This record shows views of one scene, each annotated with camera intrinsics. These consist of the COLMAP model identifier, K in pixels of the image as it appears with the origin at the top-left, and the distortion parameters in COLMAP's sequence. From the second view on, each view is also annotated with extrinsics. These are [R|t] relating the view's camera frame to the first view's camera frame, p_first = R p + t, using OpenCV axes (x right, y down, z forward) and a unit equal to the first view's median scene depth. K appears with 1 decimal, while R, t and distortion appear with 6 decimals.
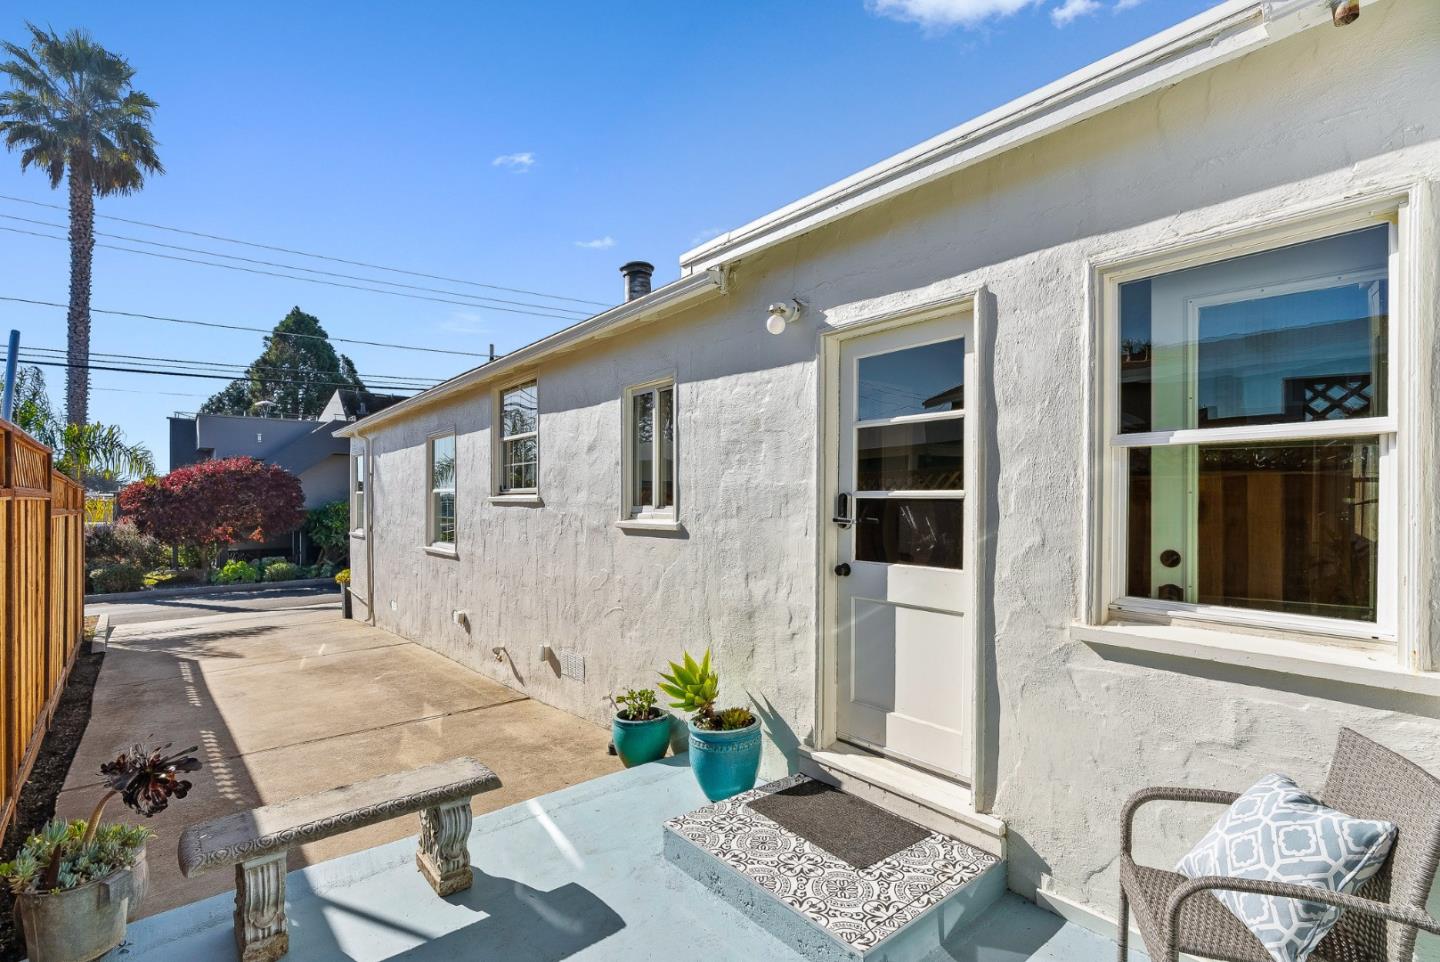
lens RADIAL K [[684.3, 0, 732.8], [0, 684.3, 501.9], [0, 0, 1]] dist [-0.004127, -0.000185]
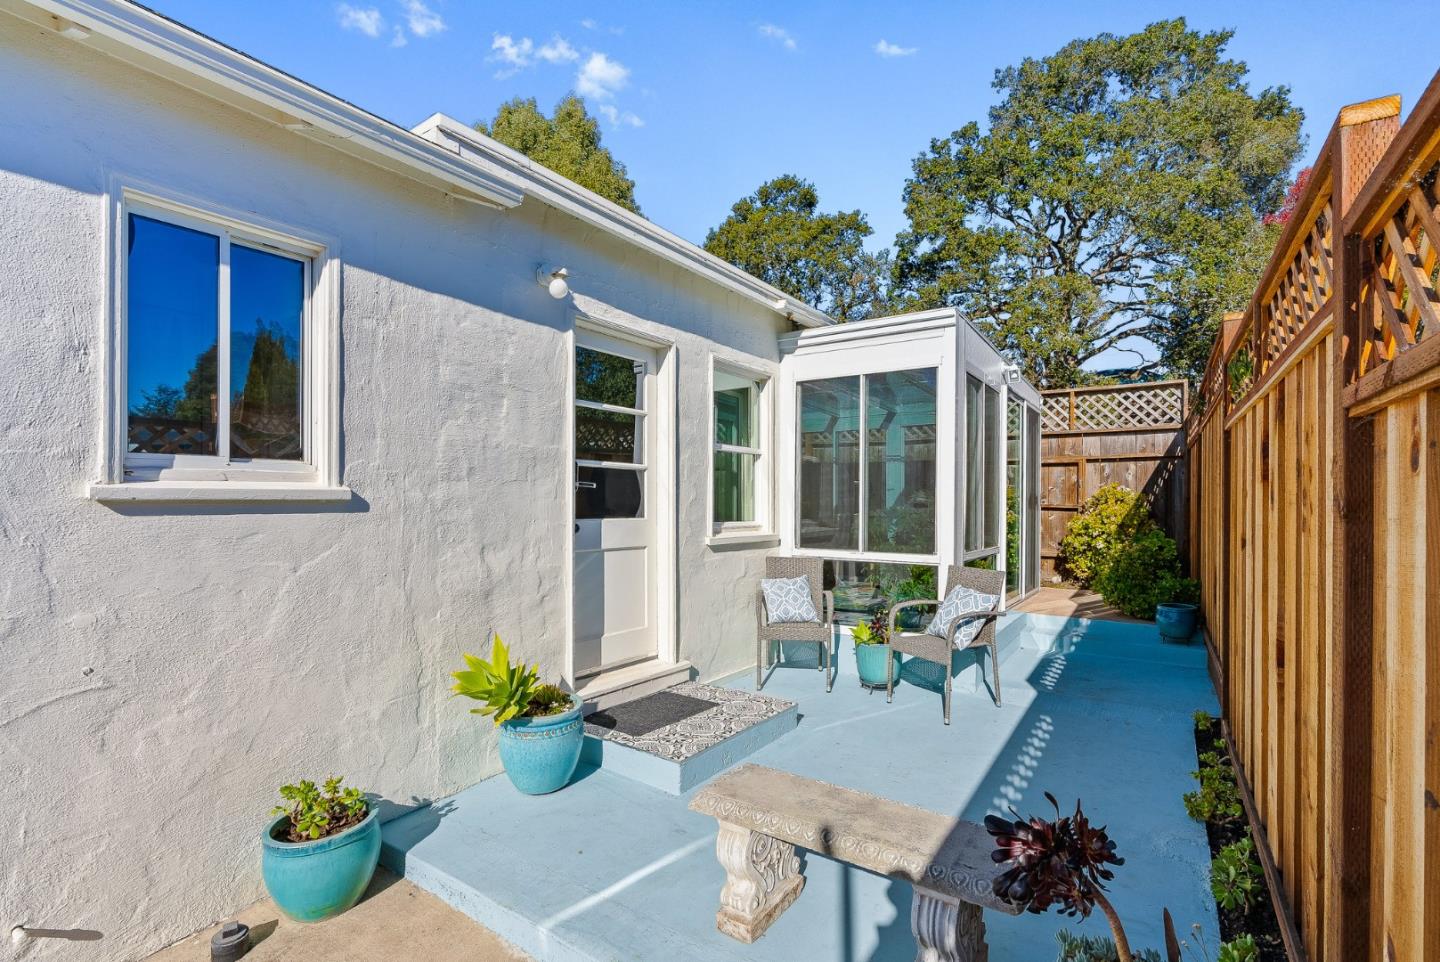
lens RADIAL K [[664.5, 0, 740.1], [0, 664.5, 503.8], [0, 0, 1]] dist [-0.001343, 0.000756]
pose [[-0.271593, -0.002996, 0.962408, -0.882999], [0.001750, 0.999992, 0.003607, 0.050692], [-0.962411, 0.002663, -0.271586, 0.939134]]
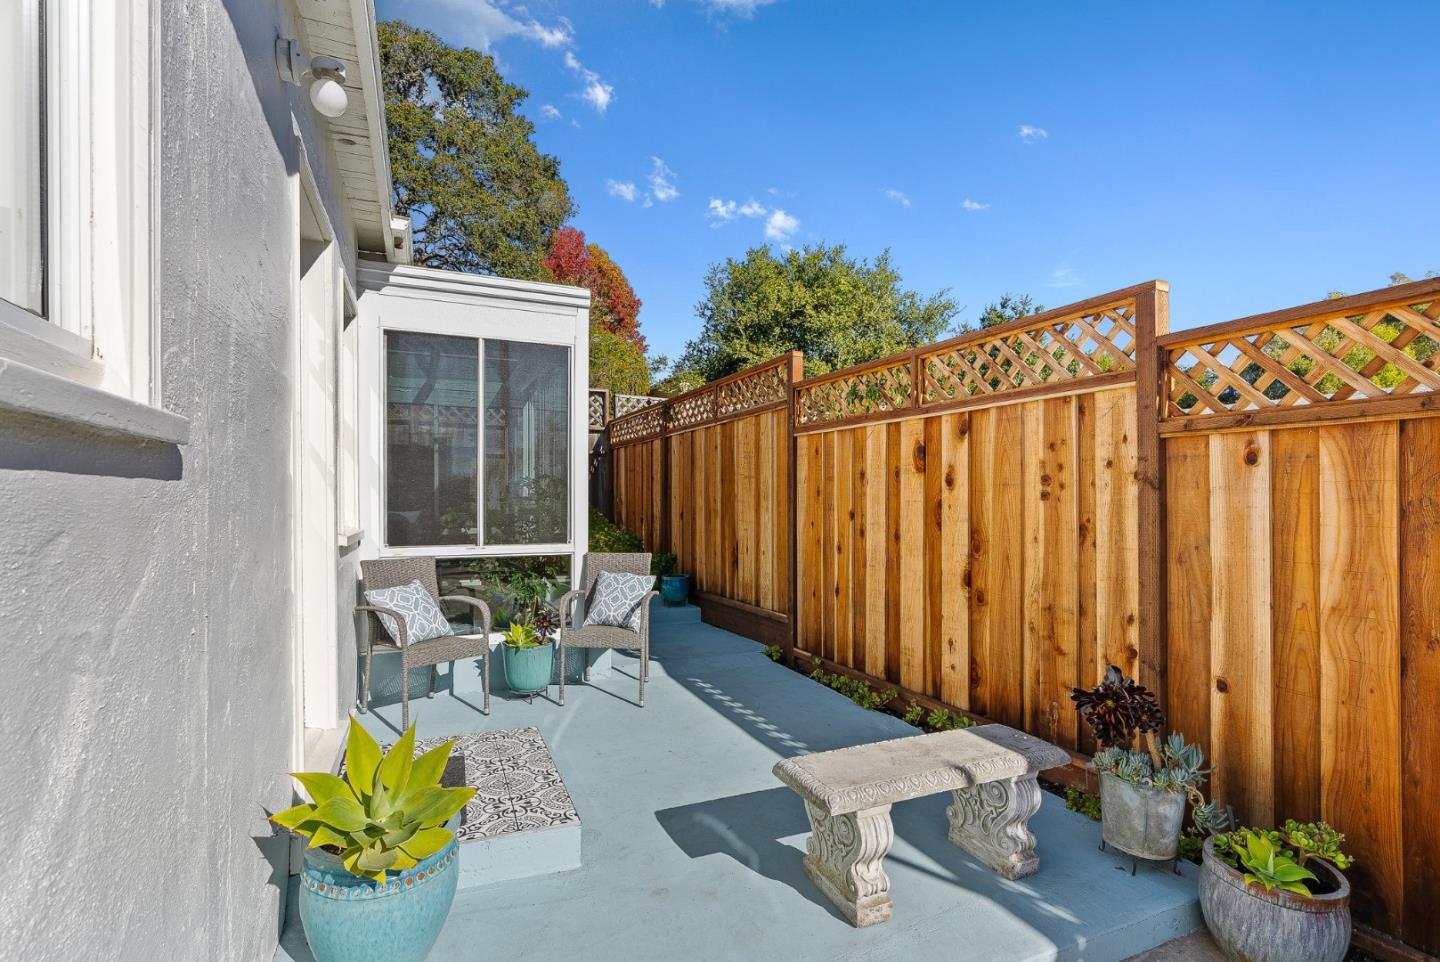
lens RADIAL K [[684.3, 0, 732.8], [0, 684.3, 501.9], [0, 0, 1]] dist [-0.004127, -0.000185]
pose [[-0.958677, 0.000061, 0.284498, -0.397399], [0.002412, 0.999966, 0.007915, 0.068940], [-0.284488, 0.008274, -0.958644, 1.354094]]
